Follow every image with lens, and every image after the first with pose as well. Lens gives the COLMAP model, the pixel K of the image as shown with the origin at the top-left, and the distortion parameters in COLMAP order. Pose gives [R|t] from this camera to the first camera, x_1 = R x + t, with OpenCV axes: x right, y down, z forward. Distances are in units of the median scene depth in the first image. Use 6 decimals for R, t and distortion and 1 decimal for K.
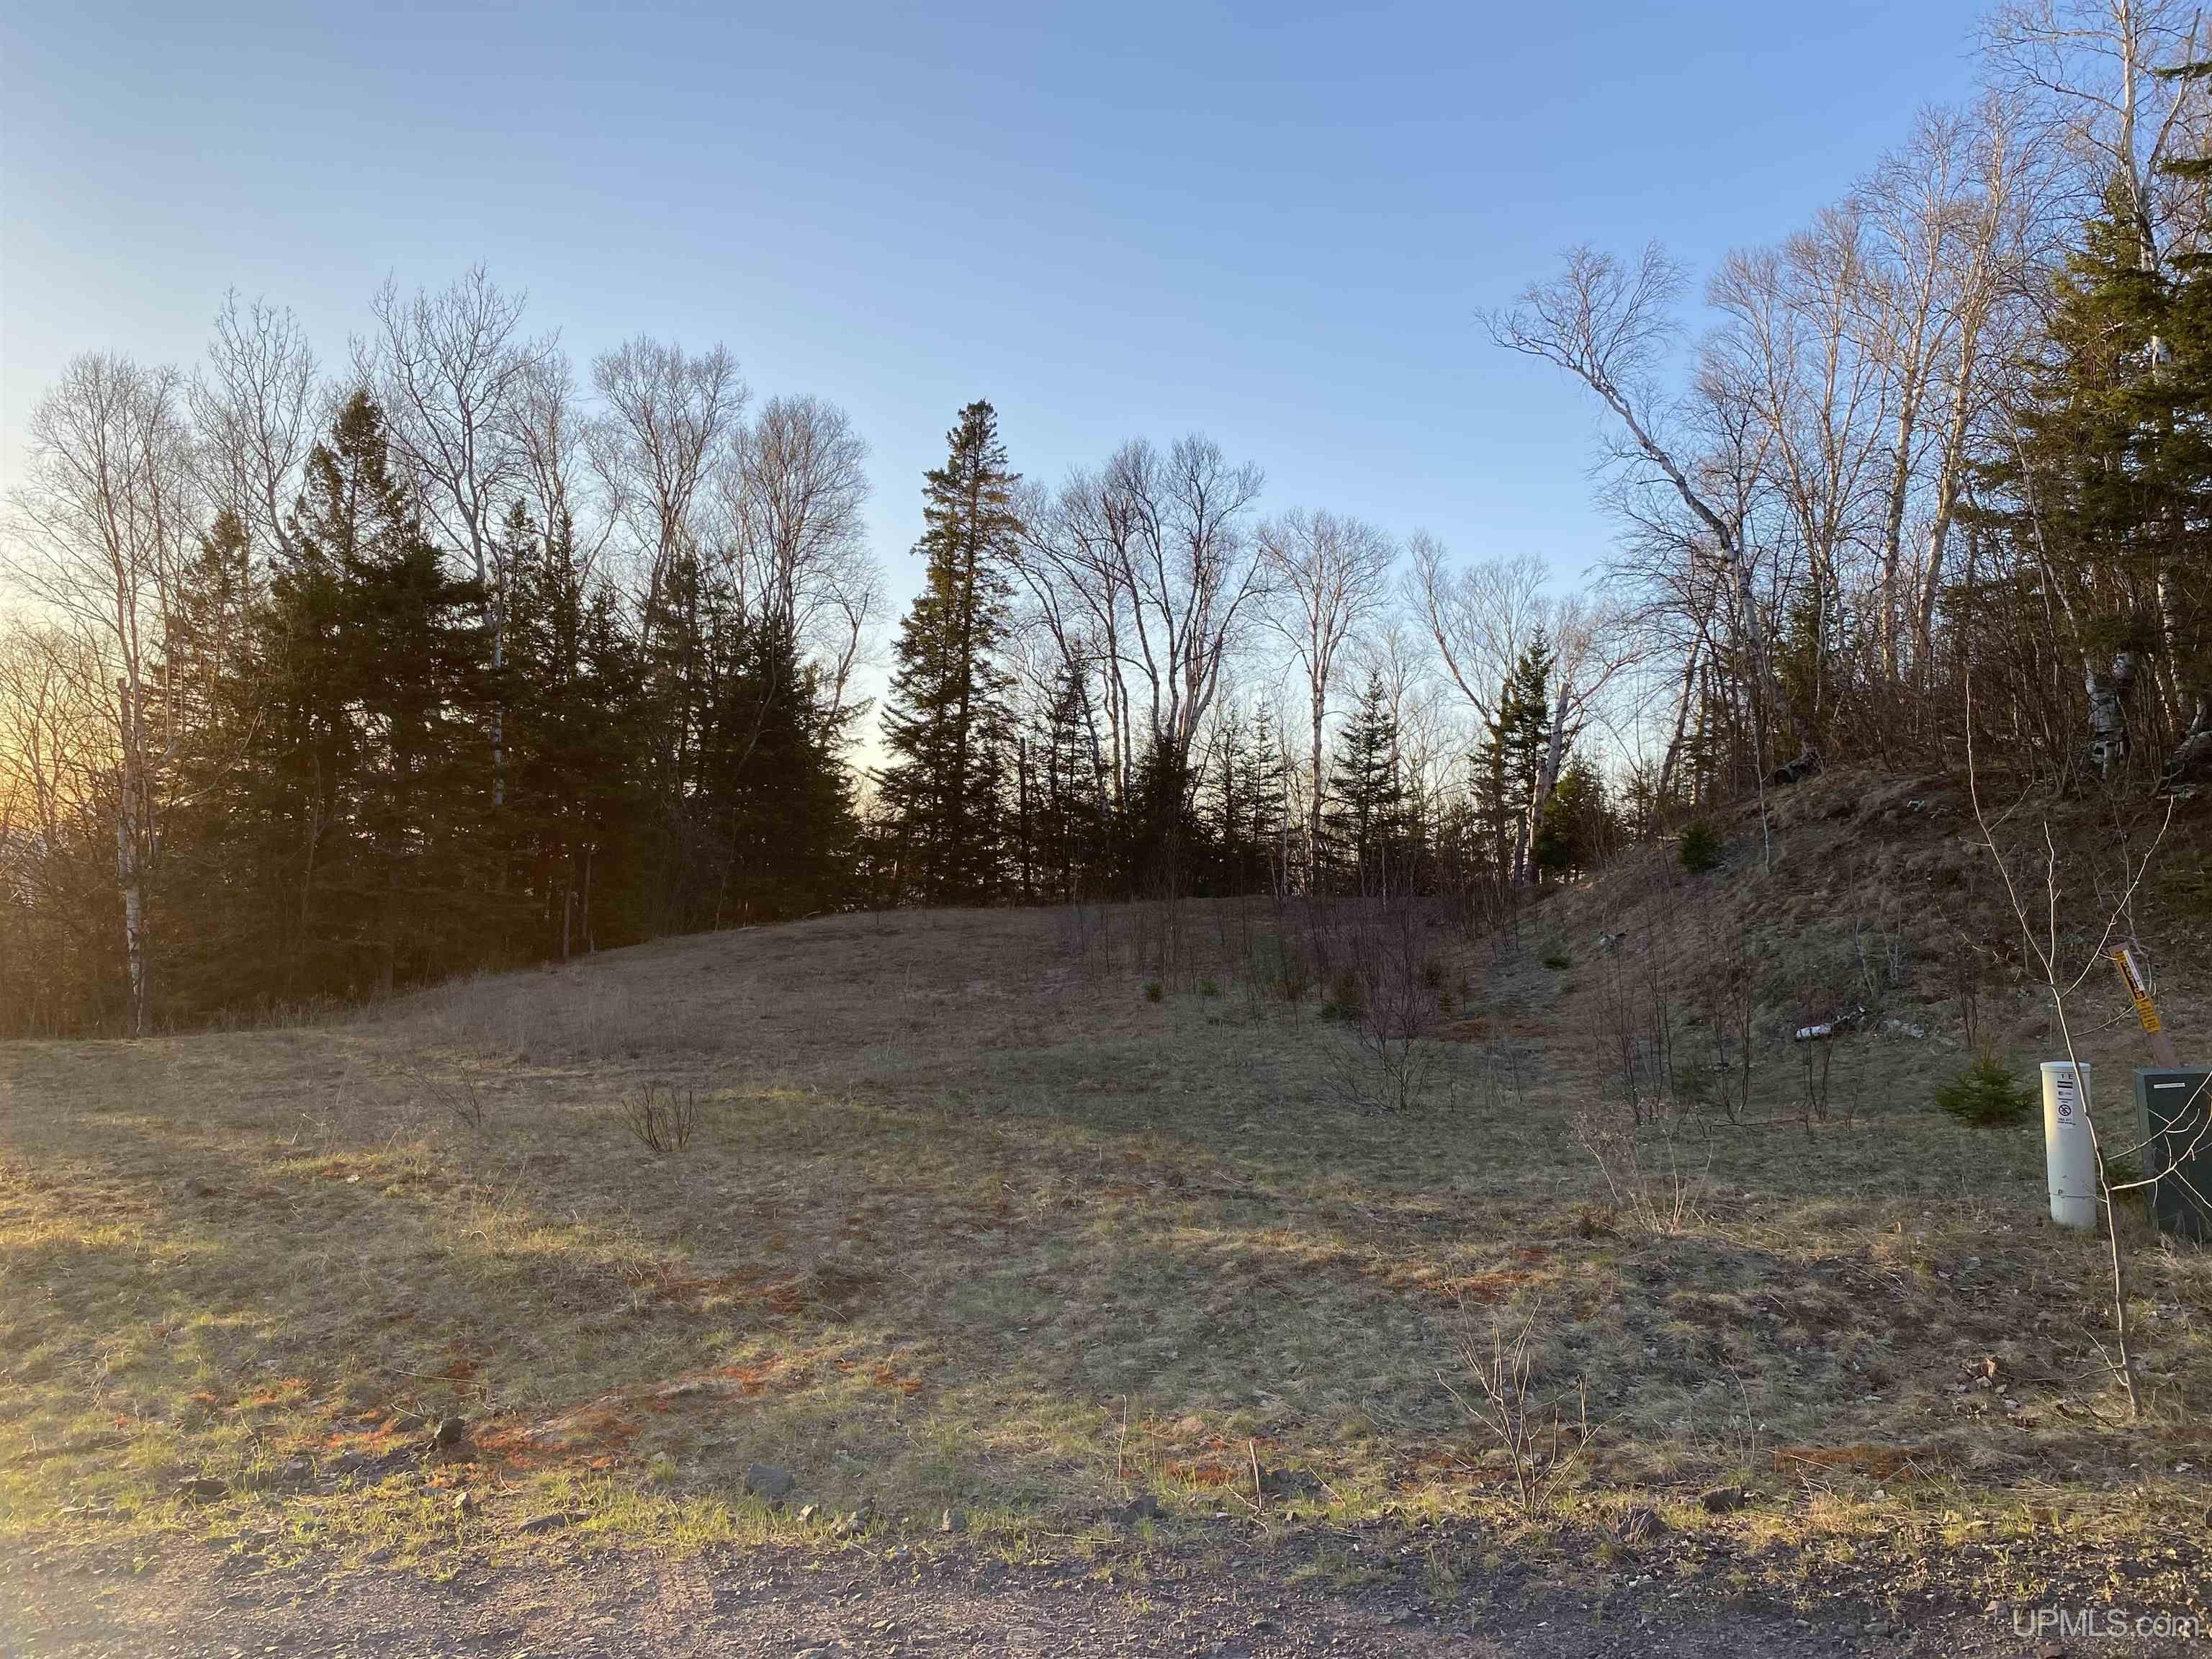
lens RADIAL K [[1698.3, 0, 1116.4], [0, 1698.3, 820.9], [0, 0, 1]] dist [0.031570, 0.001975]
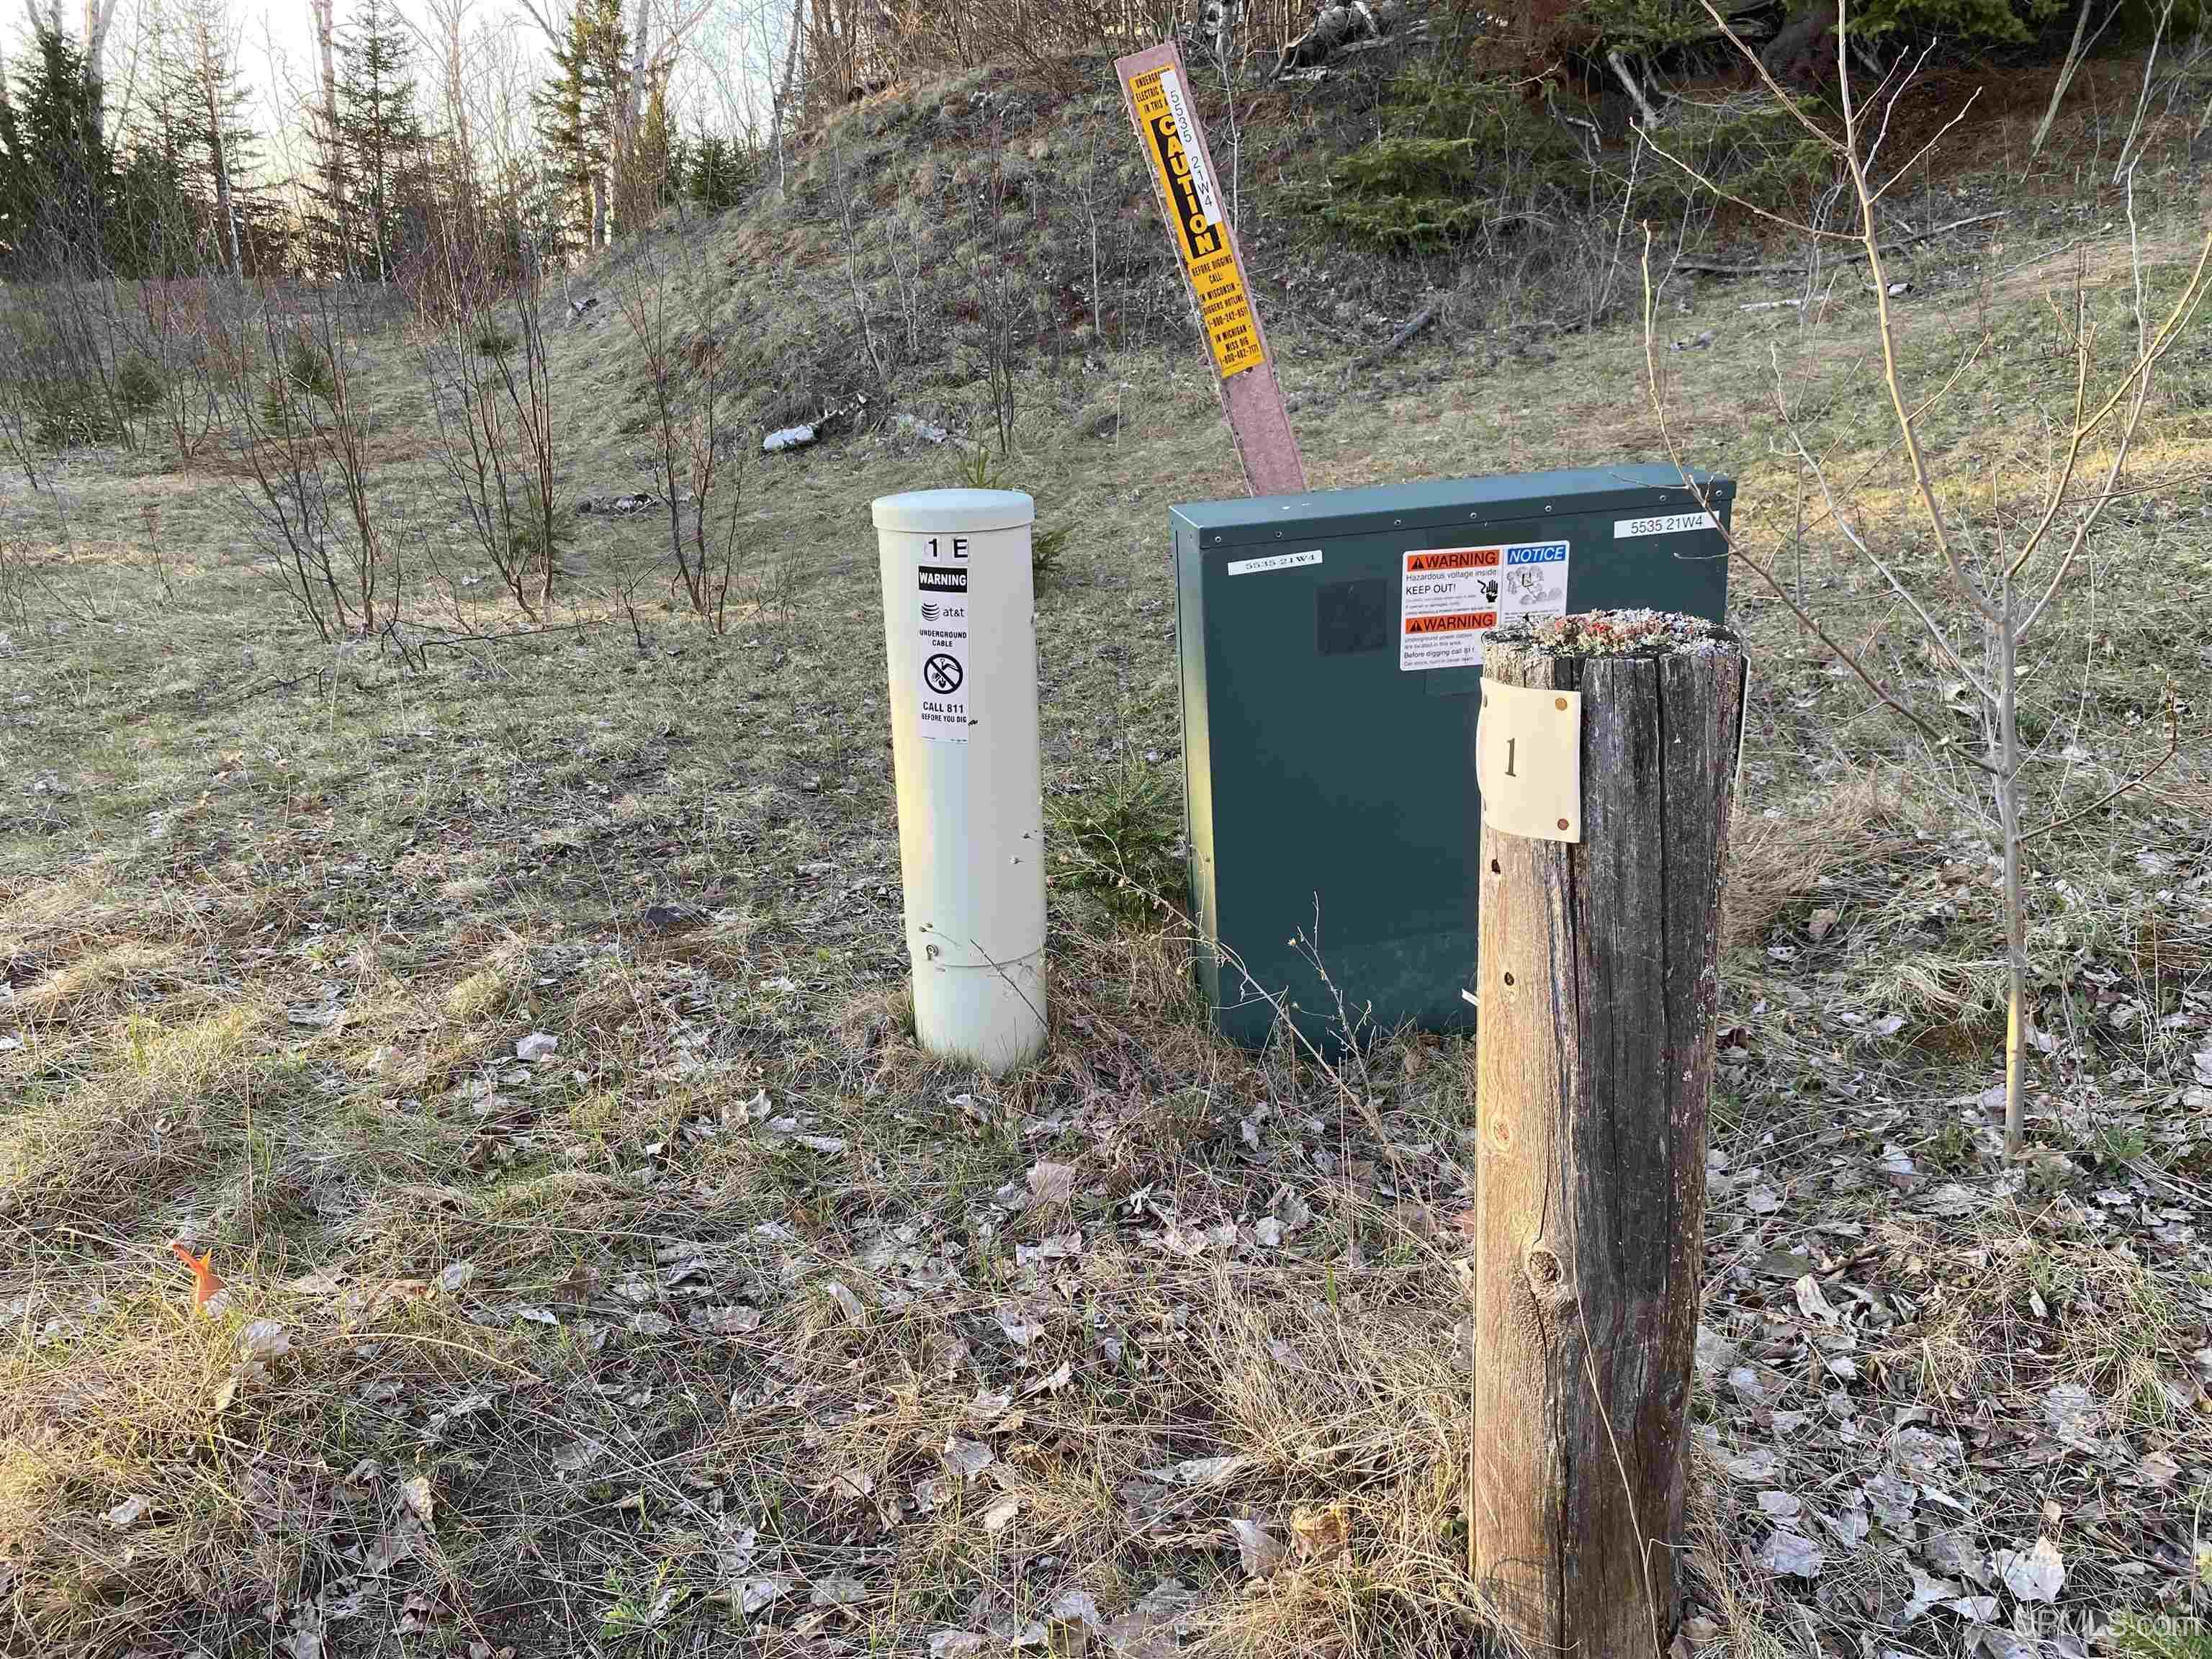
lens RADIAL K [[1698.3, 0, 1116.4], [0, 1698.3, 820.9], [0, 0, 1]] dist [0.031570, 0.001975]
pose [[0.897710, -0.123595, 0.422897, 0.083751], [-0.021348, 0.946518, 0.321945, 0.018962], [-0.440070, -0.298041, 0.847059, 0.137200]]
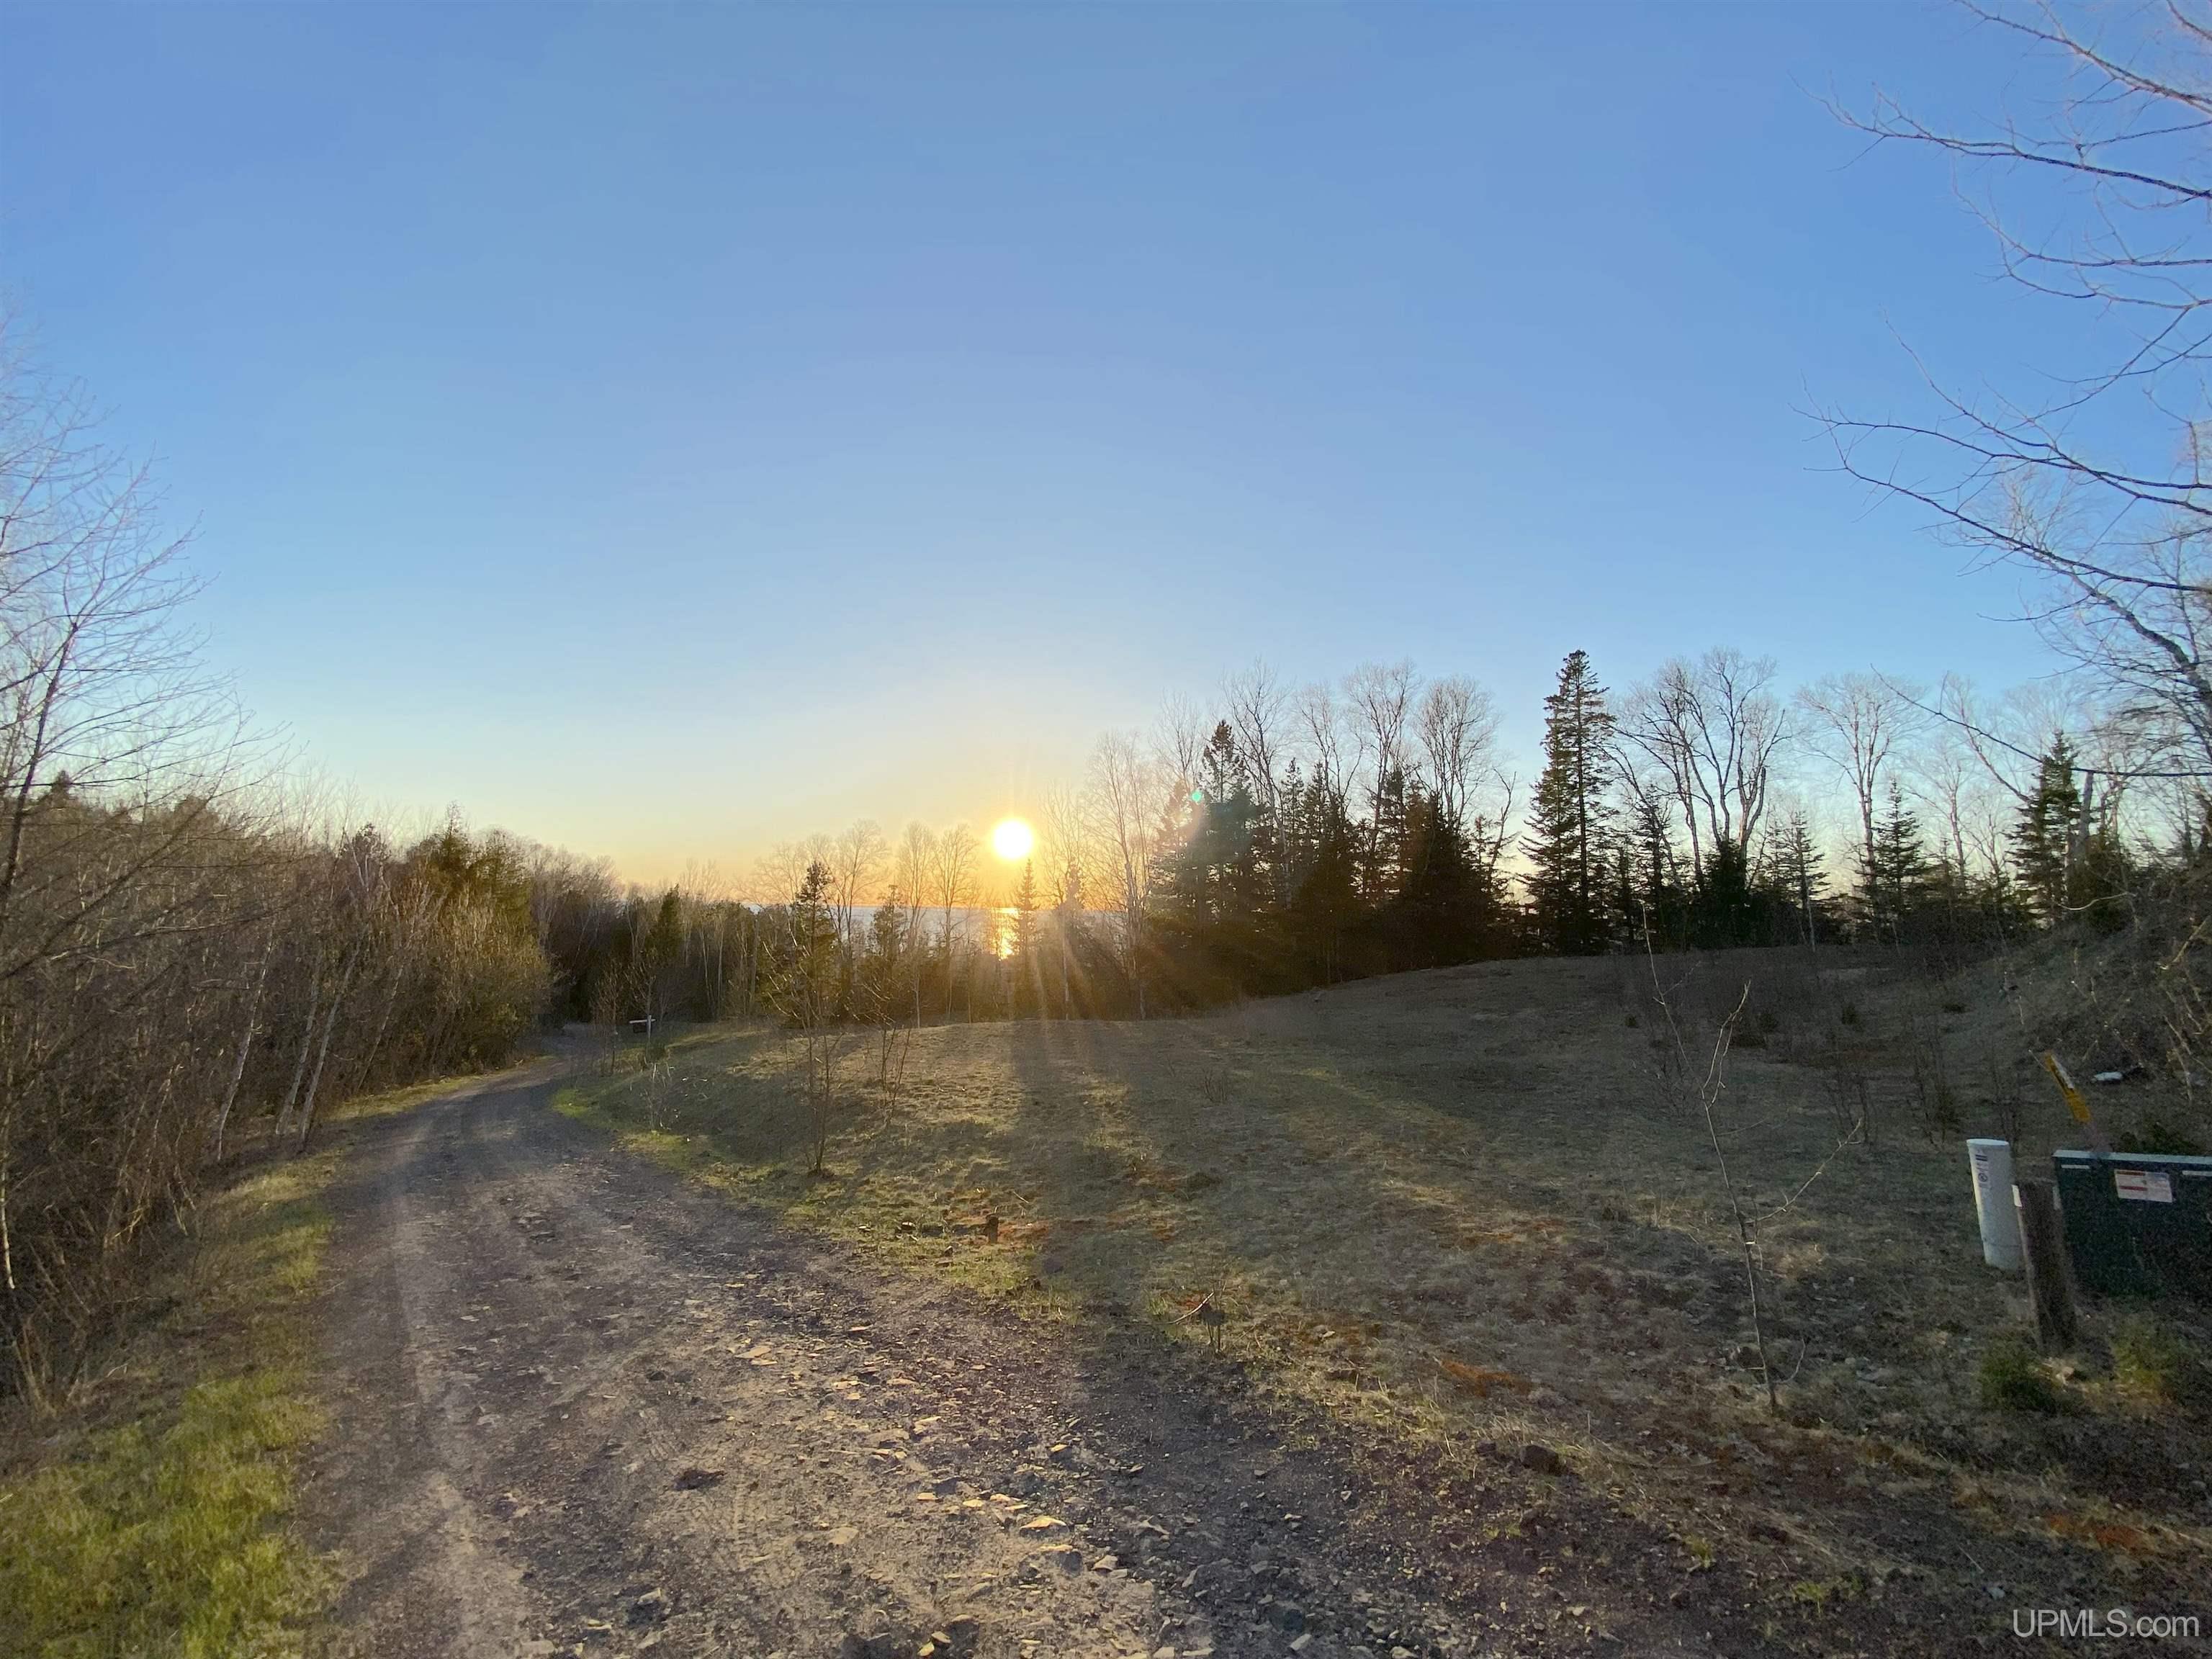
lens RADIAL K [[903.8, 0, 1094.7], [0, 903.8, 822.6], [0, 0, 1]] dist [0.022335, -0.018048]
pose [[0.789132, -0.099448, -0.606120, 0.083650], [0.049601, 0.993901, -0.098495, -0.012902], [0.612218, 0.047661, 0.789251, 0.000920]]
